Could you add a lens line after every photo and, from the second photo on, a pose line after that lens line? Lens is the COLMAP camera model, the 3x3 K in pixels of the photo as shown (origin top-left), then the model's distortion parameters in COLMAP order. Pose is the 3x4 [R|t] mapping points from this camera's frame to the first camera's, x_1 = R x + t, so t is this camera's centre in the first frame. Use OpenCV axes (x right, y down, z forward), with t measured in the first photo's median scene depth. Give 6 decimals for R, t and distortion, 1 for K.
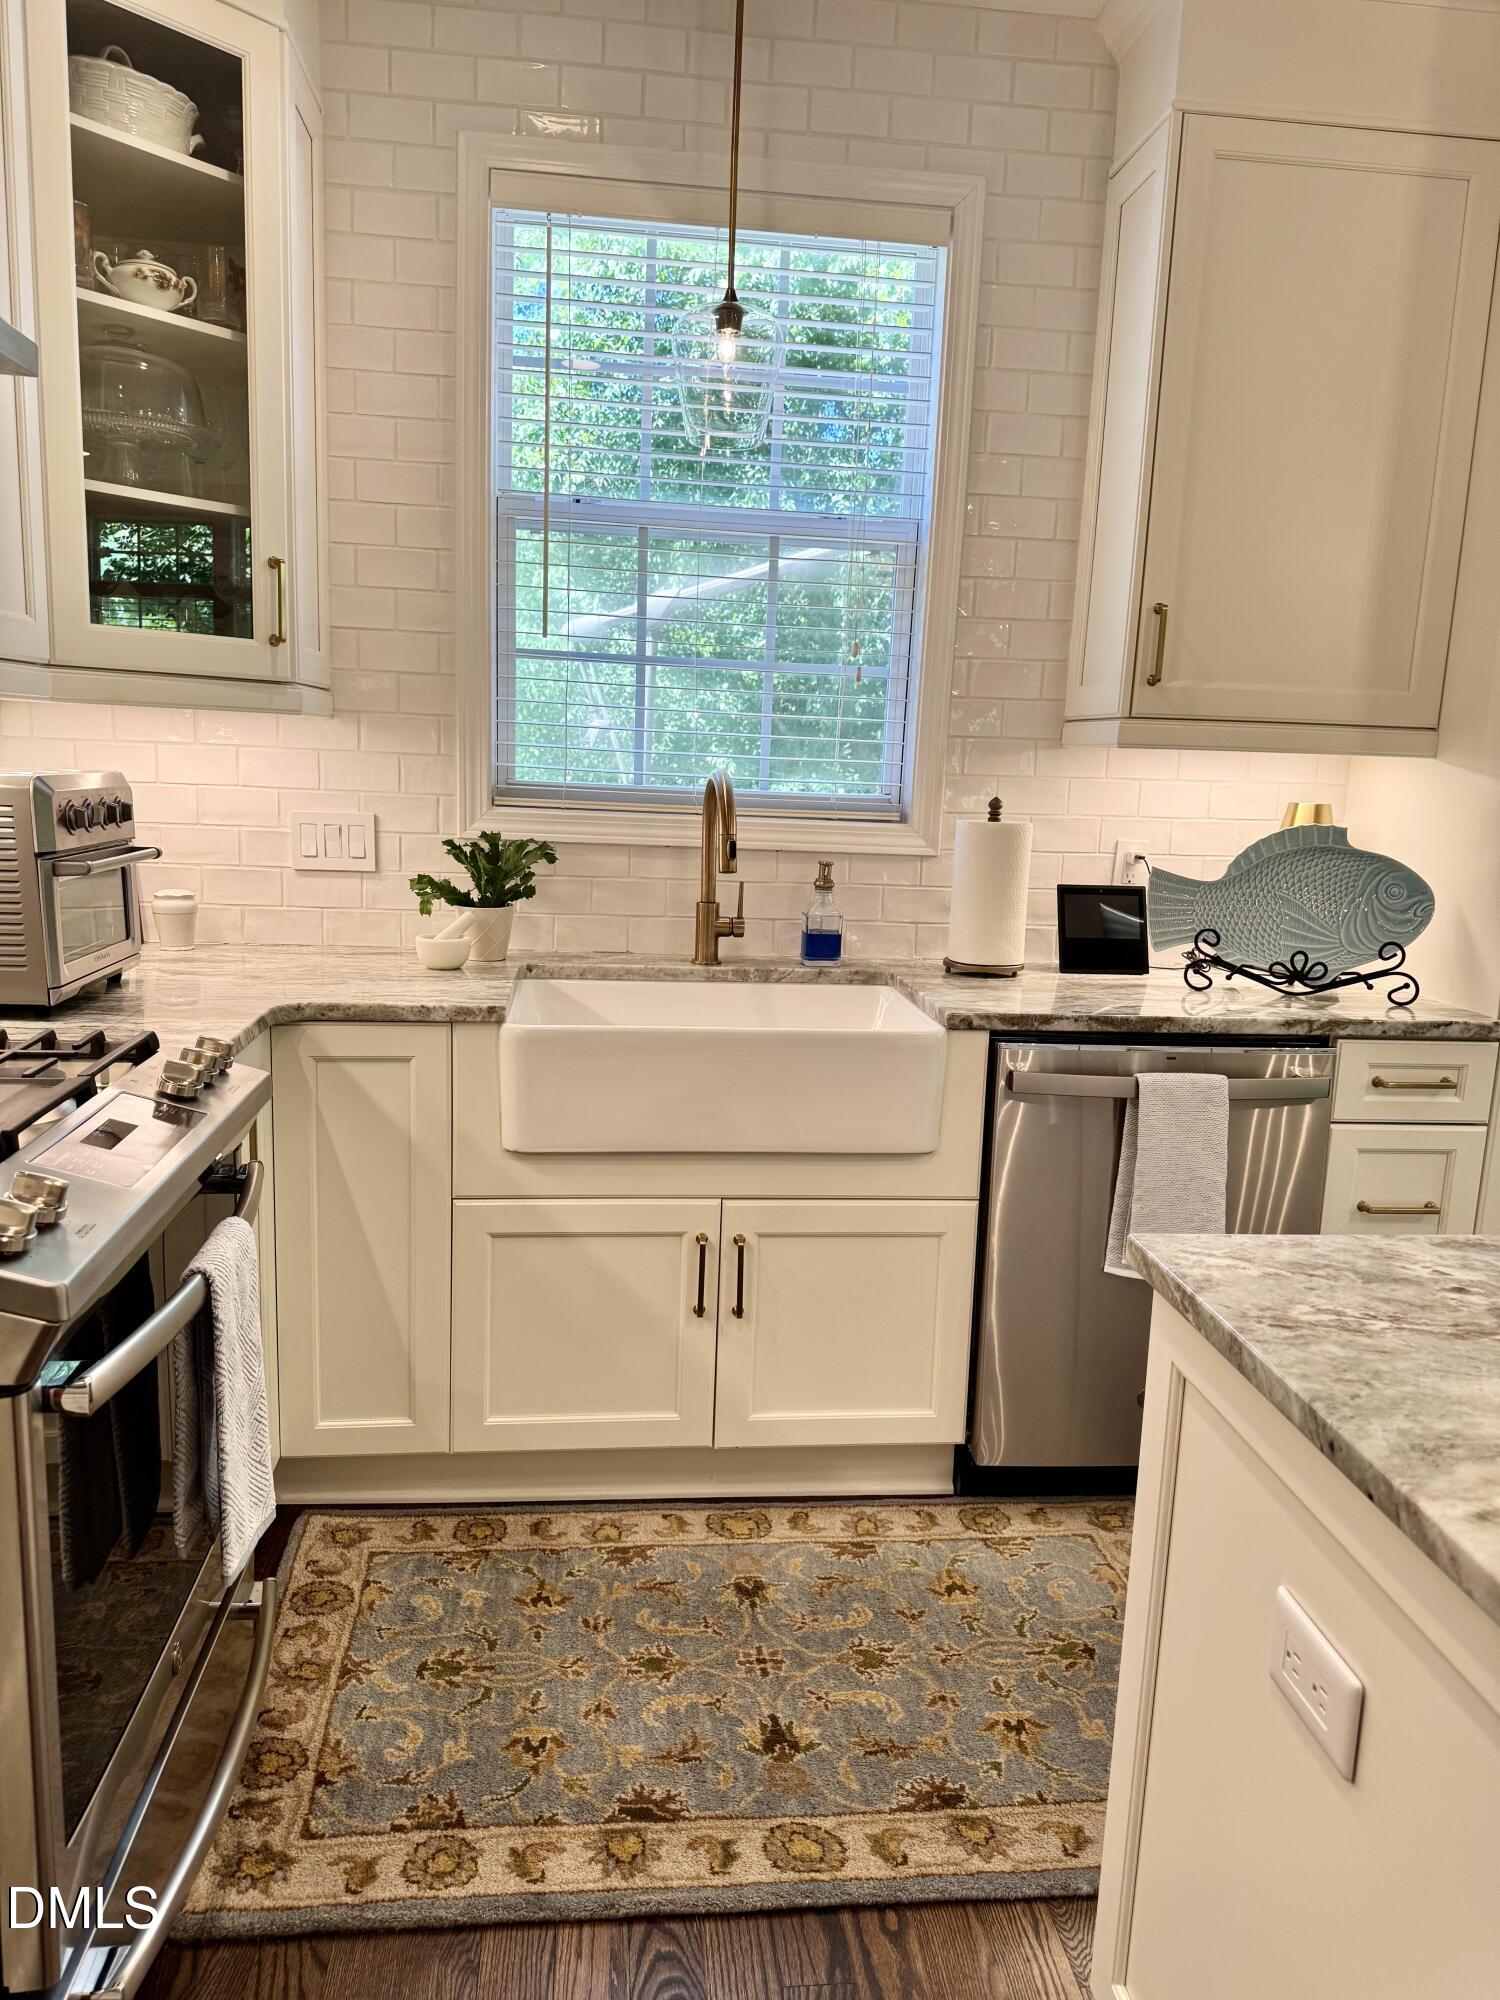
lens RADIAL K [[1410.5, 0, 750.0], [0, 1410.5, 1000.0], [0, 0, 1]] dist [0.171326, -0.406873]
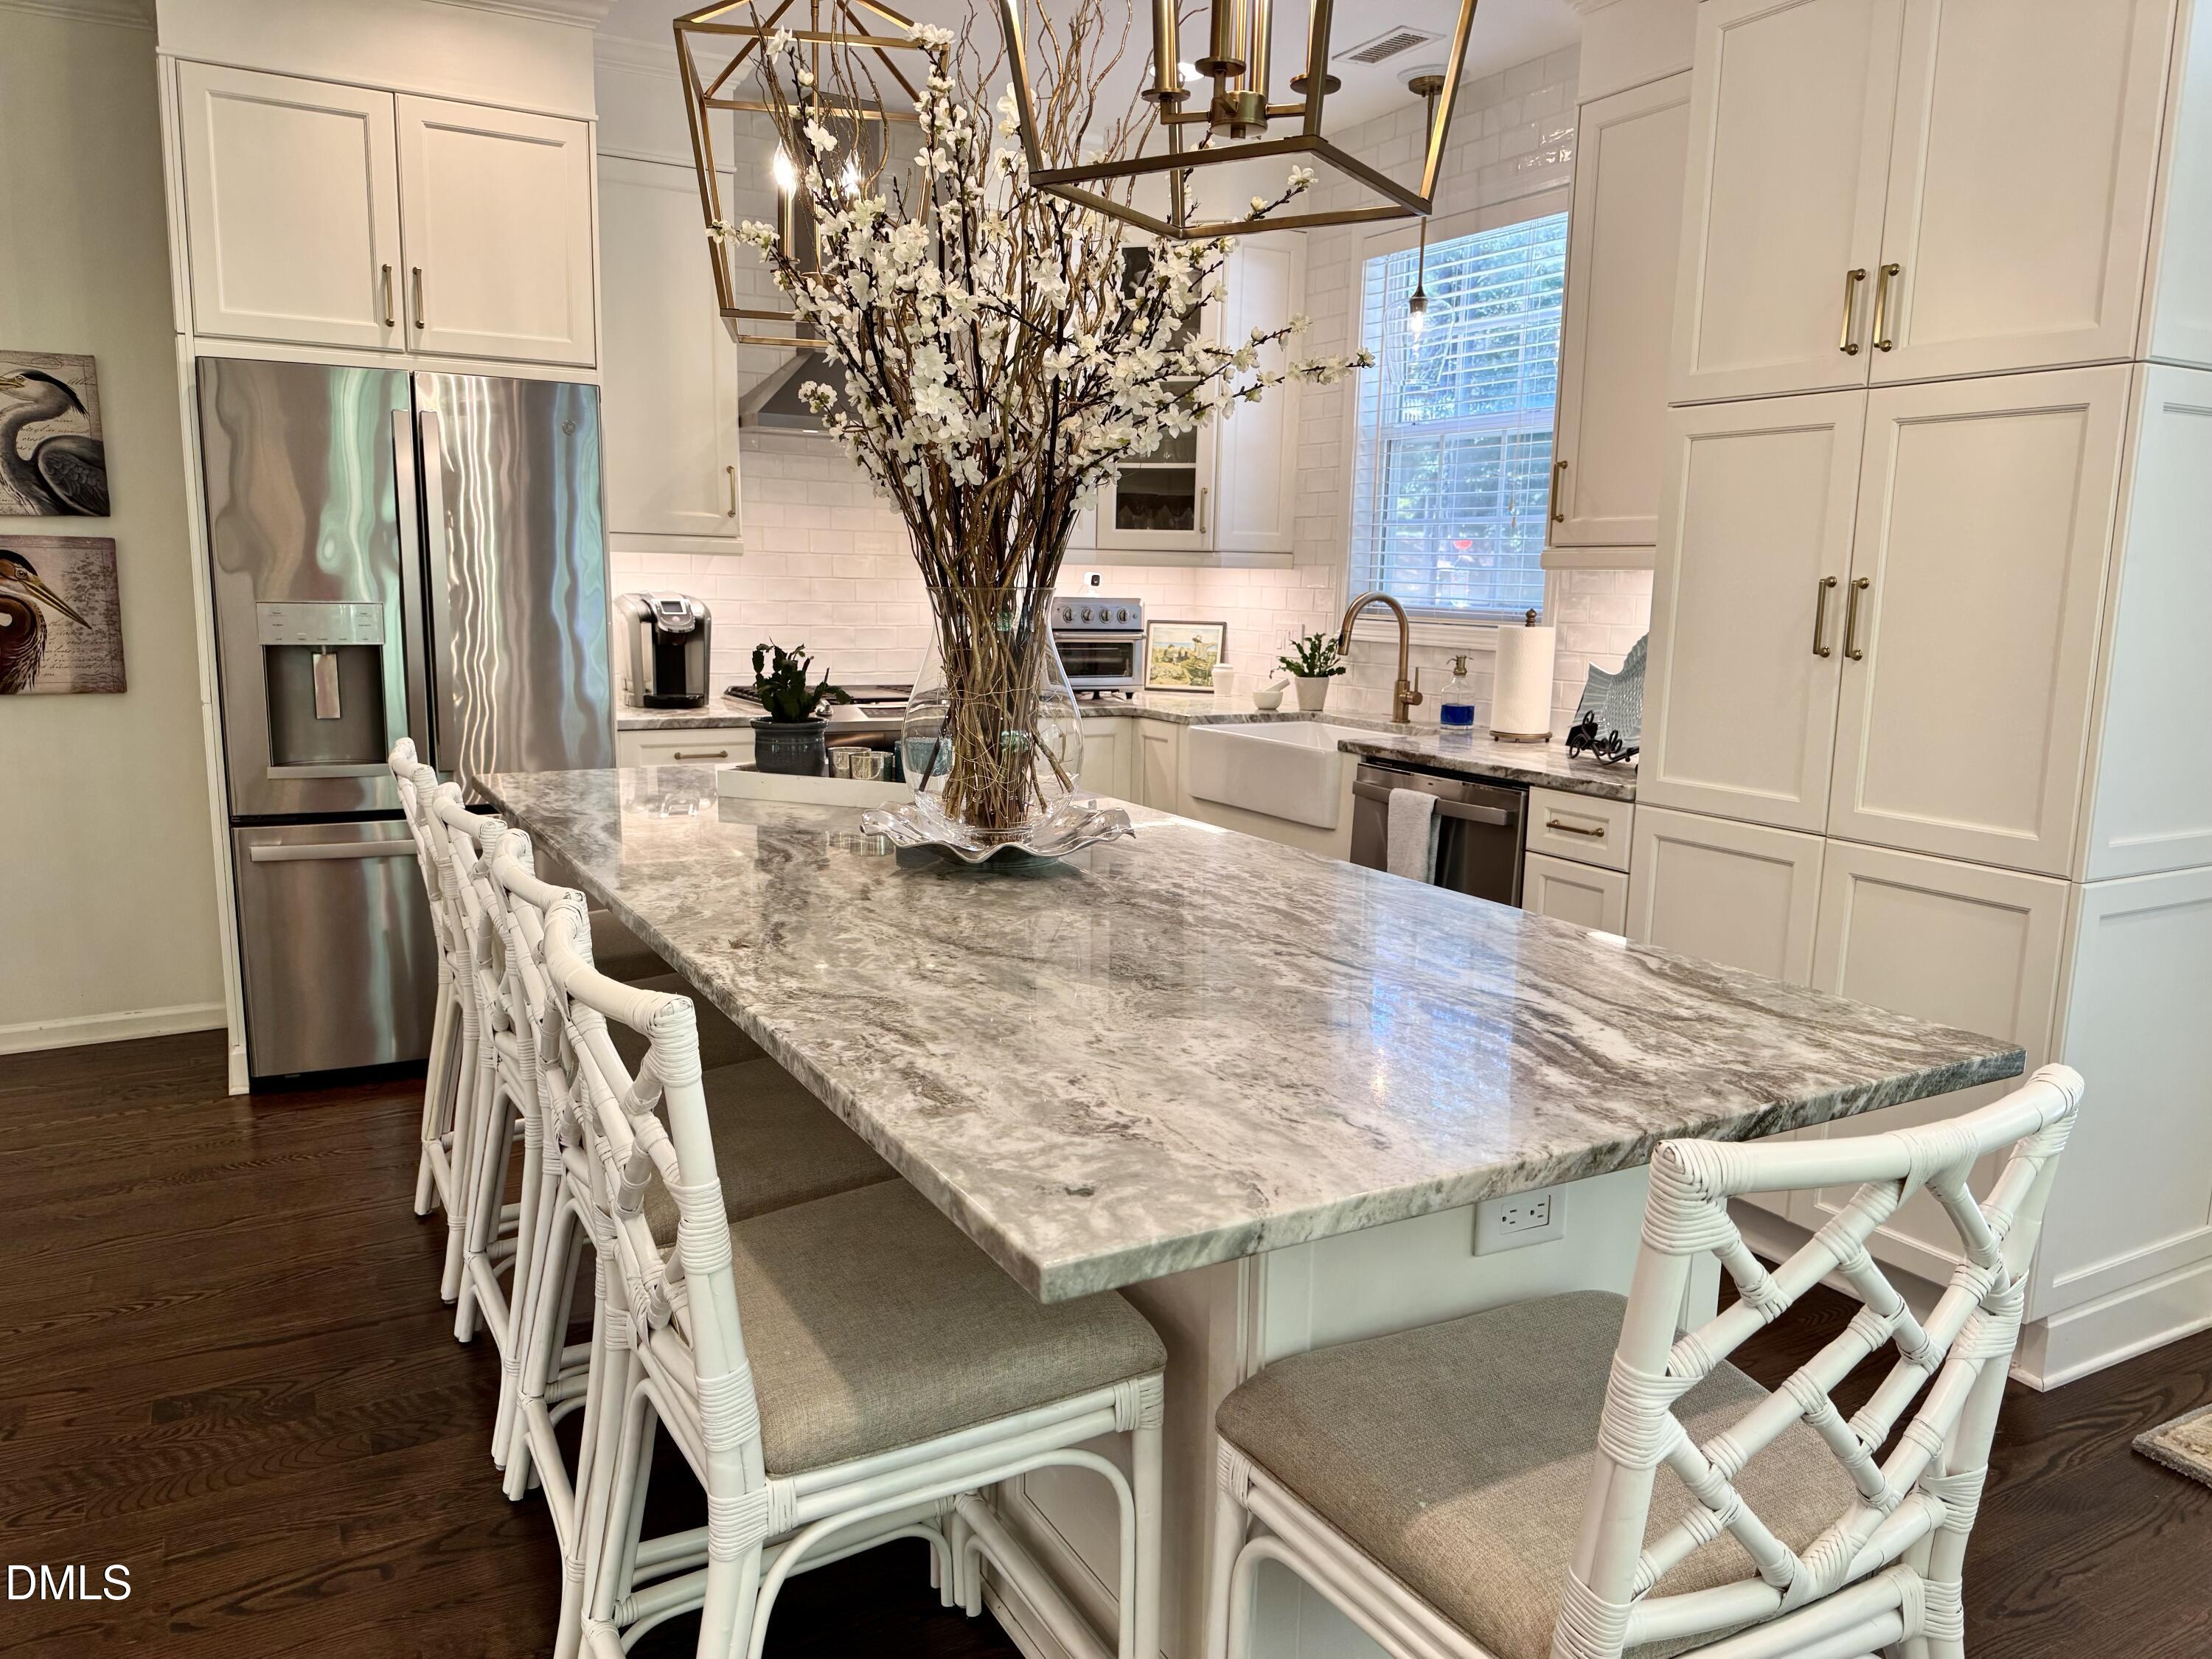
lens RADIAL K [[1560.0, 0, 1099.6], [0, 1560.0, 839.8], [0, 0, 1]] dist [0.171326, -0.406873]
pose [[0.389759, 0.125515, -0.912324, 1.499856], [-0.163345, 0.984383, 0.065645, 0.043440], [0.906315, 0.123438, 0.404174, 0.058814]]
